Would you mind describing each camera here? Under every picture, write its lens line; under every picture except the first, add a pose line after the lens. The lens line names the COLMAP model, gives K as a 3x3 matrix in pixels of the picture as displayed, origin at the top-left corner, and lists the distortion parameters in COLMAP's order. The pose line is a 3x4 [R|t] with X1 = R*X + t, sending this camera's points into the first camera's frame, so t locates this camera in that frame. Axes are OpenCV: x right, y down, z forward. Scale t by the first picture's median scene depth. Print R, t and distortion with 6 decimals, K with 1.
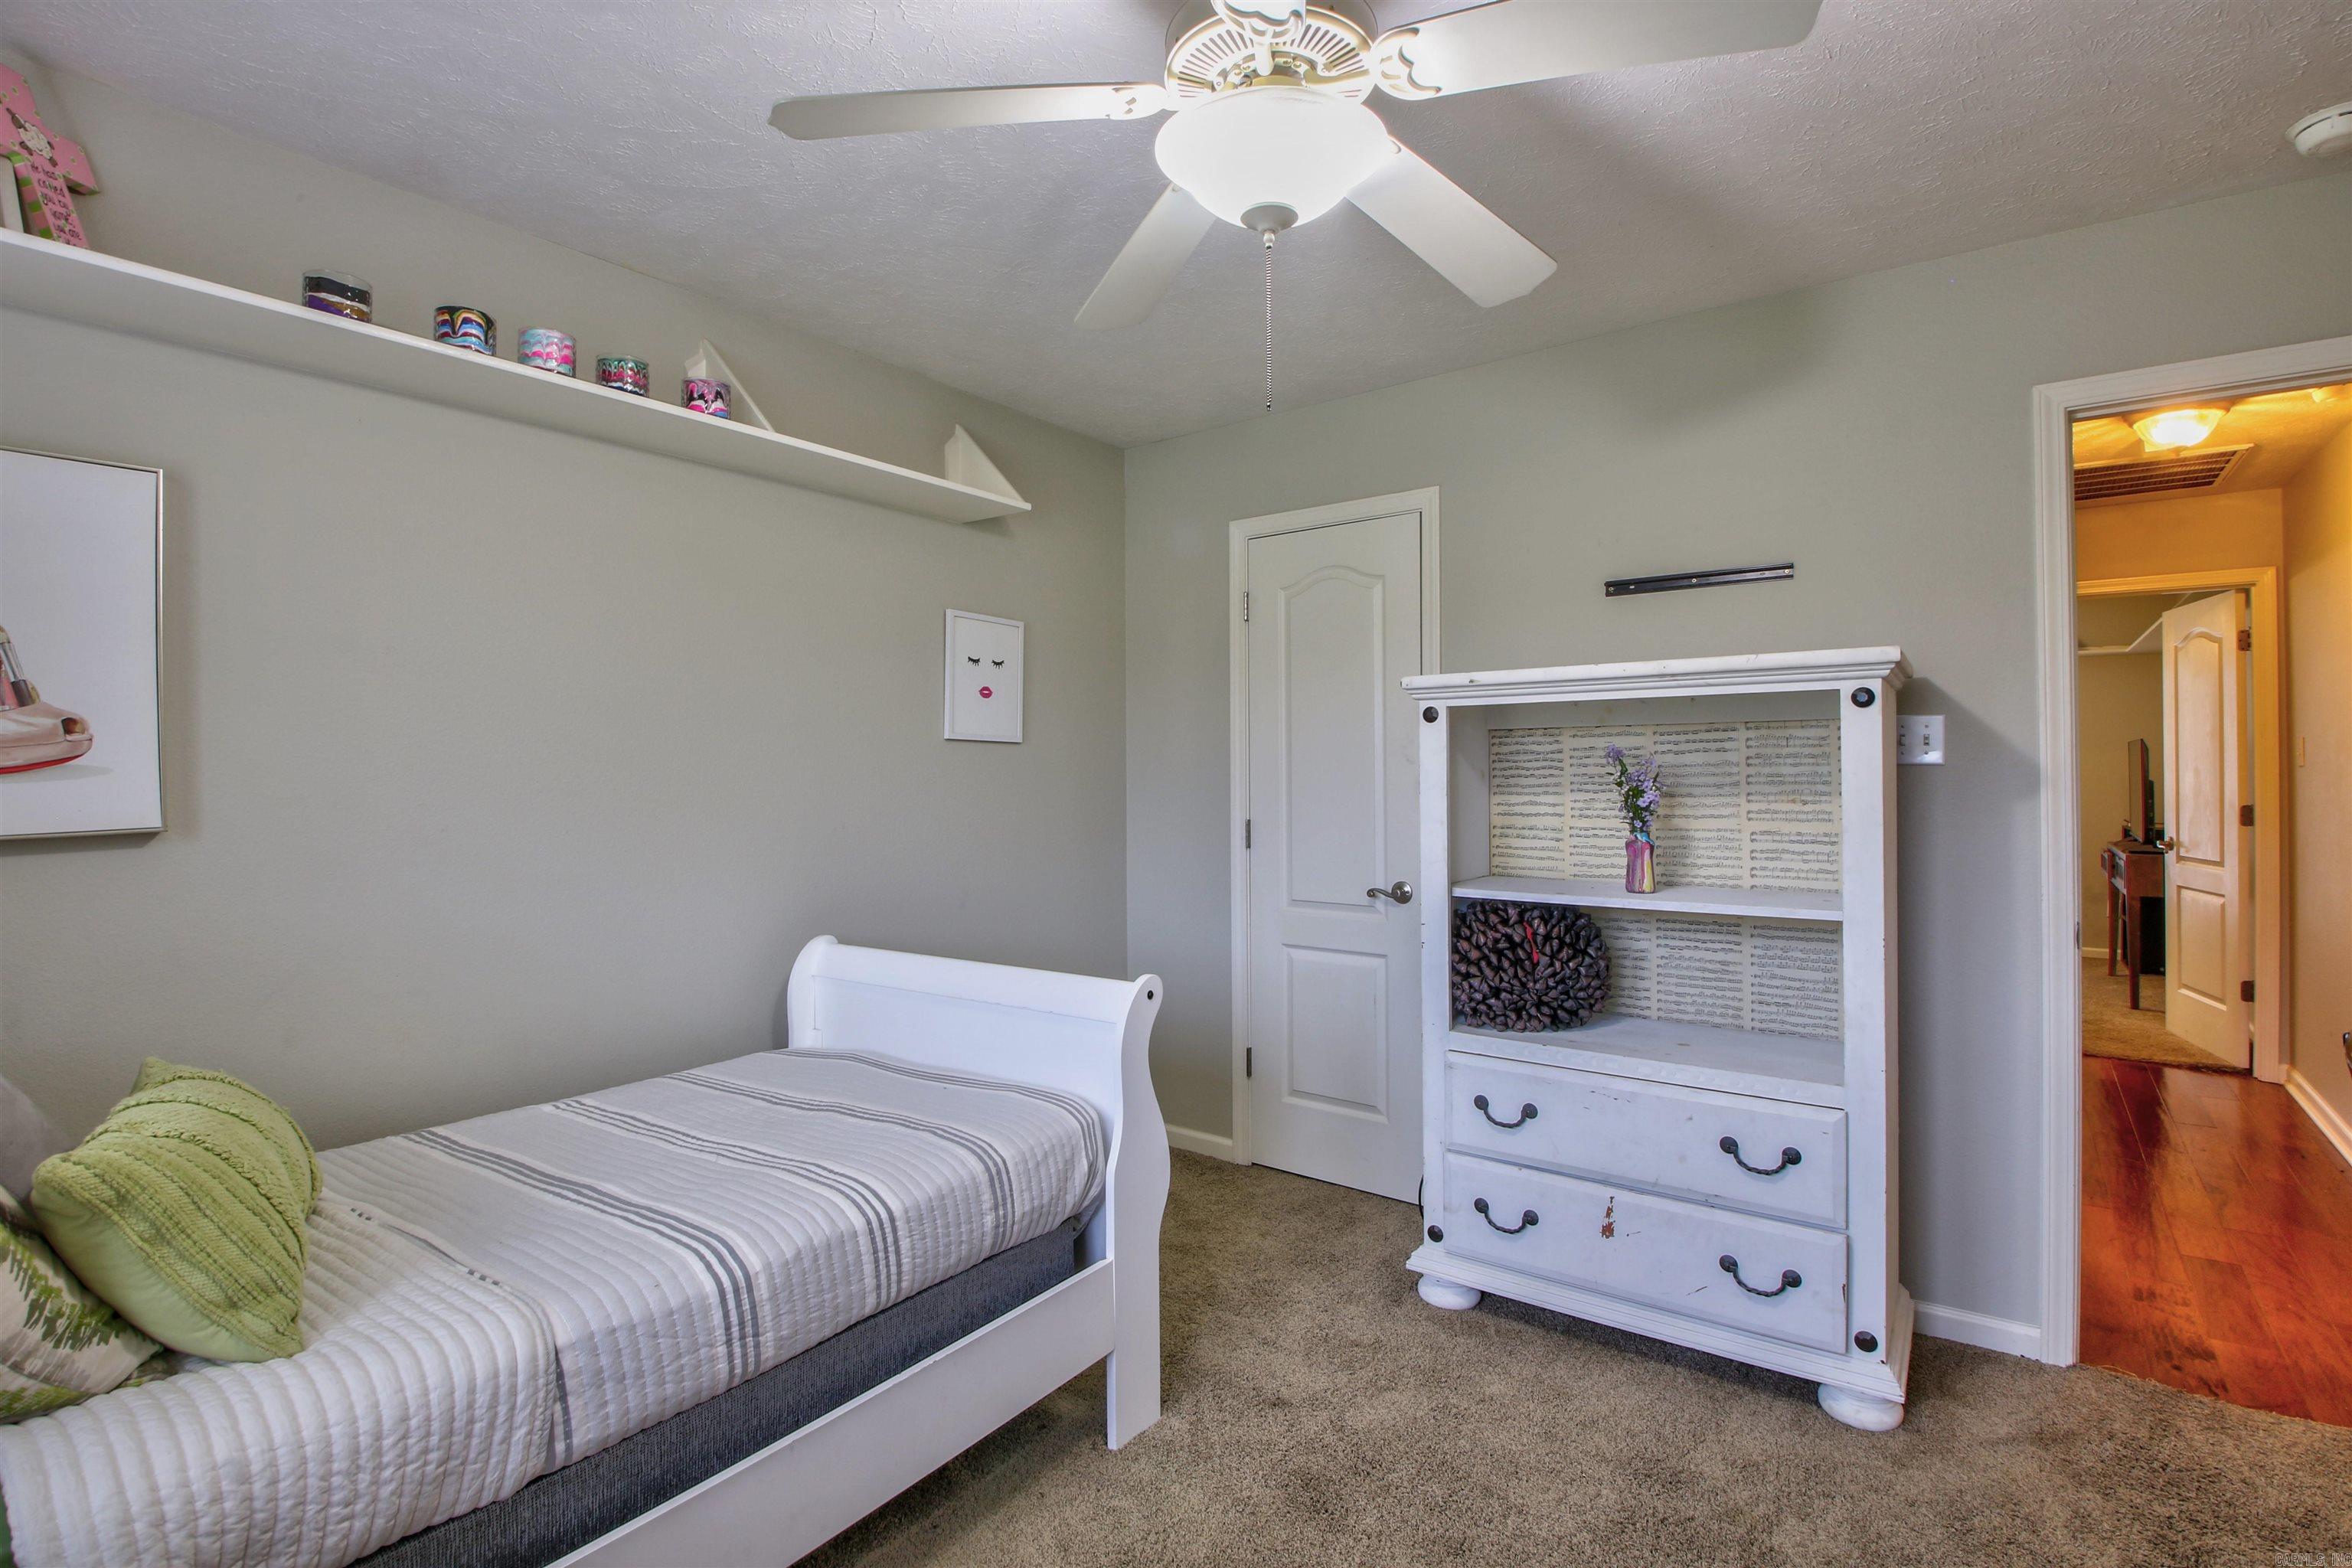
lens RADIAL K [[1066.3, 0, 1176.0], [0, 1066.3, 784.0], [0, 0, 1]] dist [0.000175, -0.015211]
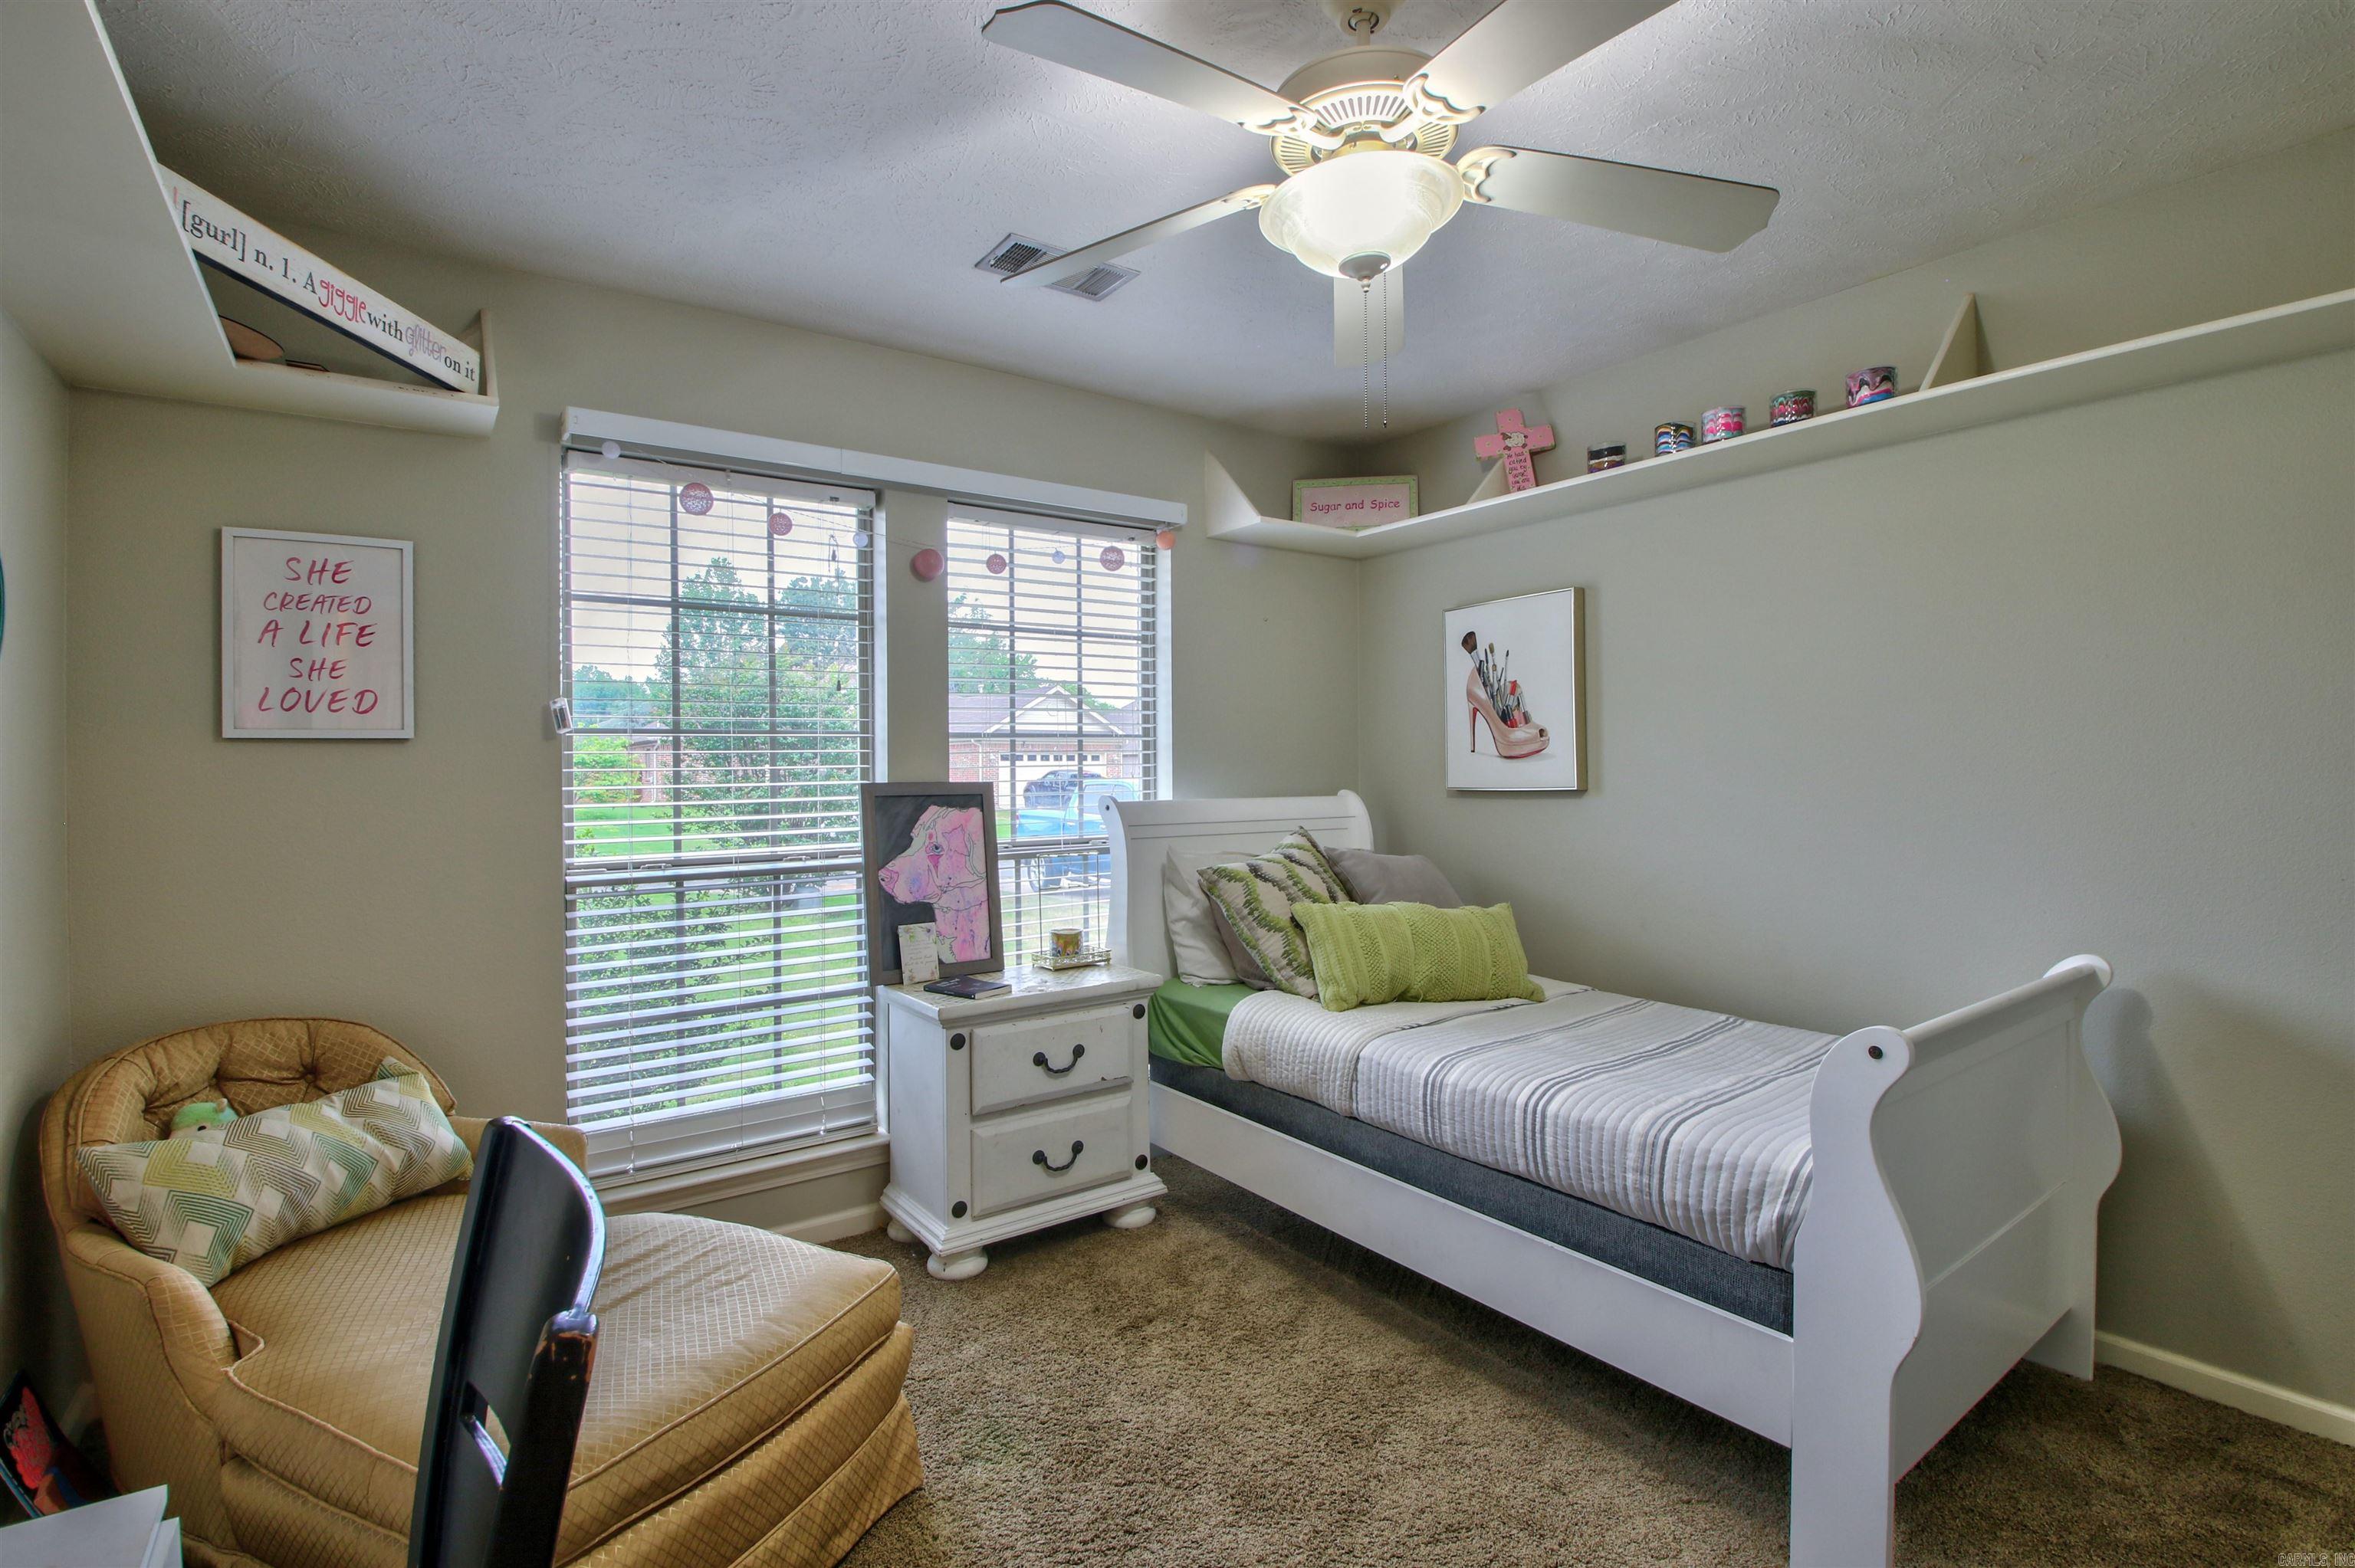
lens RADIAL K [[1092.7, 0, 1174.2], [0, 1092.7, 771.0], [0, 0, 1]] dist [0.037122, -0.049855]
pose [[-0.285982, 0.012517, -0.958153, 1.038940], [-0.004333, 0.999888, 0.014356, -0.011591], [0.958225, 0.008258, -0.285896, 0.904170]]
